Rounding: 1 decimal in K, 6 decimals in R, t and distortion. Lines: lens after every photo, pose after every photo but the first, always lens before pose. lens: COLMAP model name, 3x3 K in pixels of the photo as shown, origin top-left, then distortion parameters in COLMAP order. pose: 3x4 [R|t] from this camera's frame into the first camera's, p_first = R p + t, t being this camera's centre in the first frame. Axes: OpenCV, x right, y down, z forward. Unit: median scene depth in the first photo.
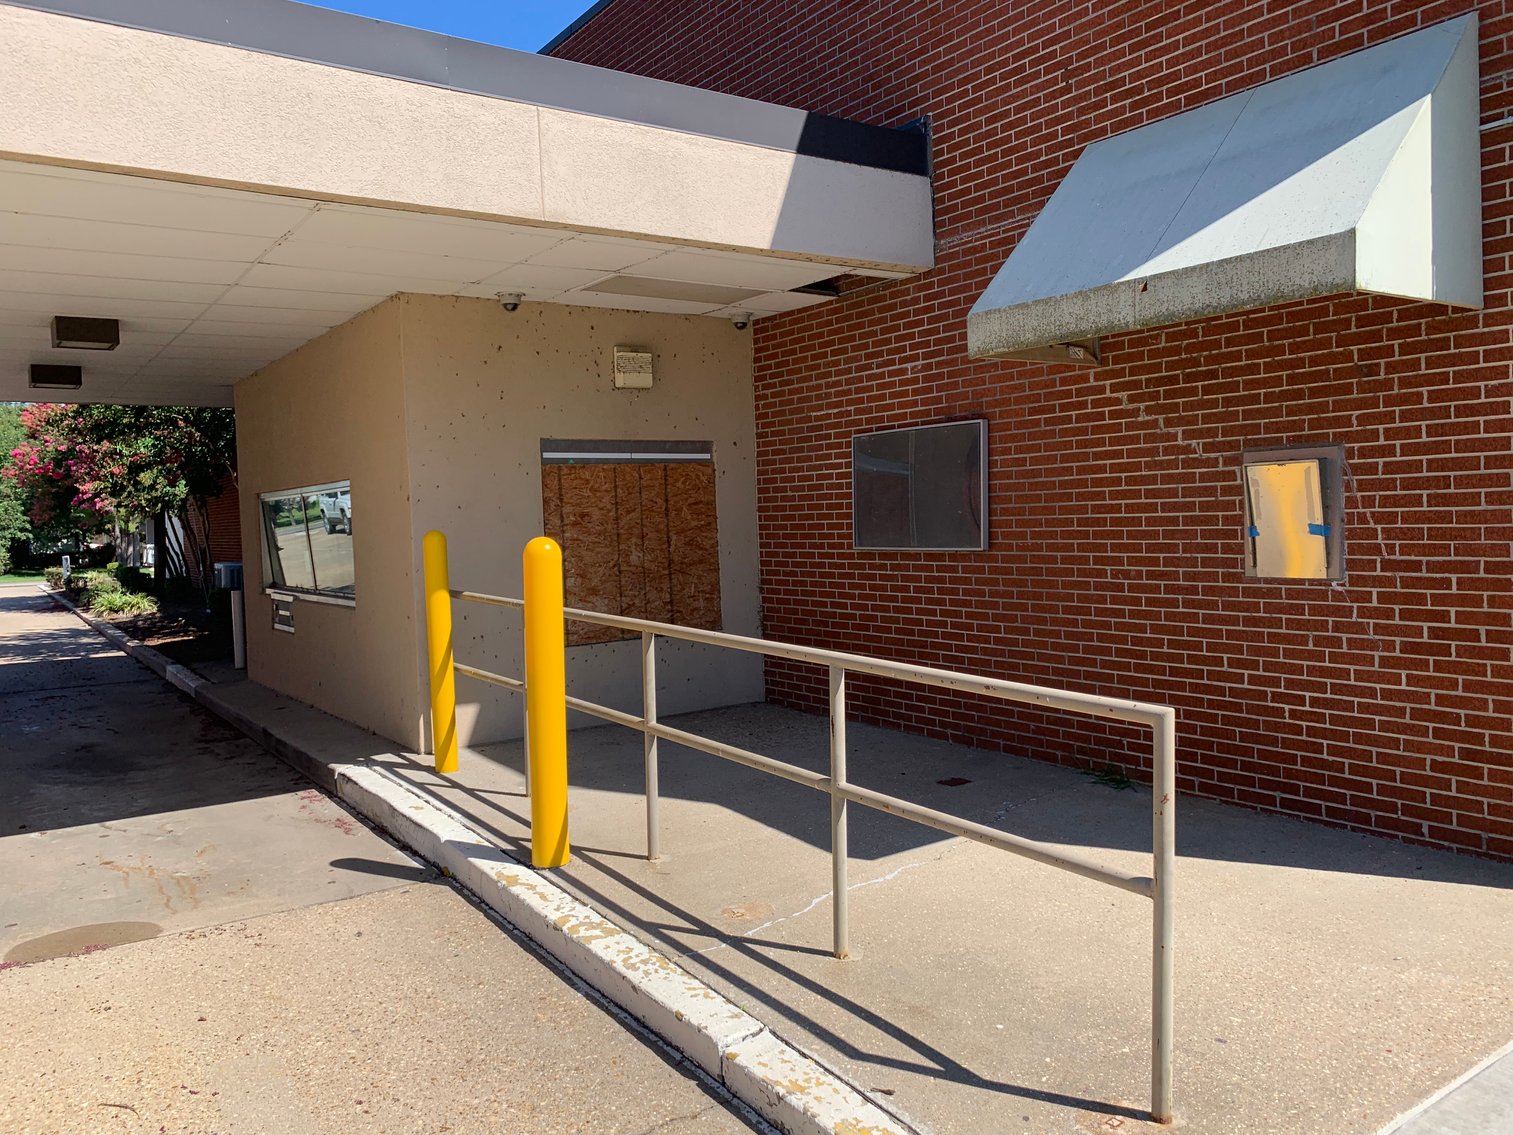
lens RADIAL K [[1146.9, 0, 758.4], [0, 1146.9, 561.9], [0, 0, 1]] dist [0.025197, -0.026013]
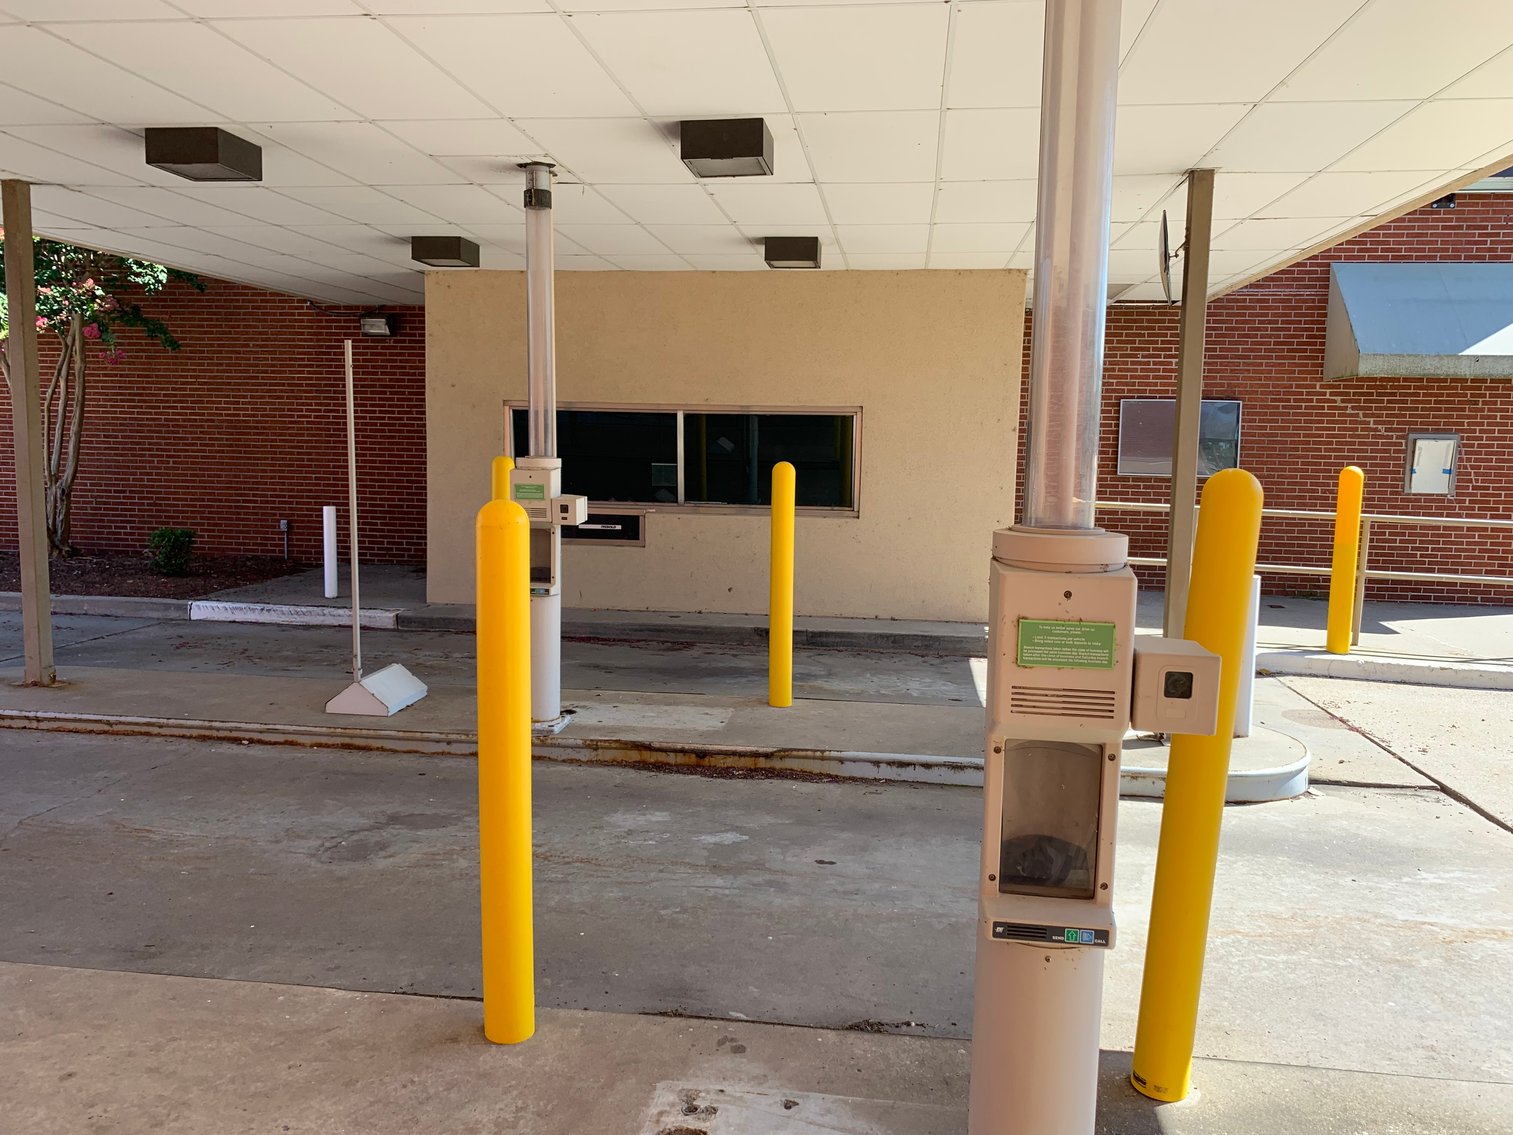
lens RADIAL K [[1146.9, 0, 758.4], [0, 1146.9, 561.9], [0, 0, 1]] dist [0.025197, -0.026013]
pose [[0.681933, -0.040010, 0.730320, -2.007999], [-0.009380, 0.997942, 0.063430, 0.017098], [-0.731355, -0.050105, 0.680154, 0.435768]]
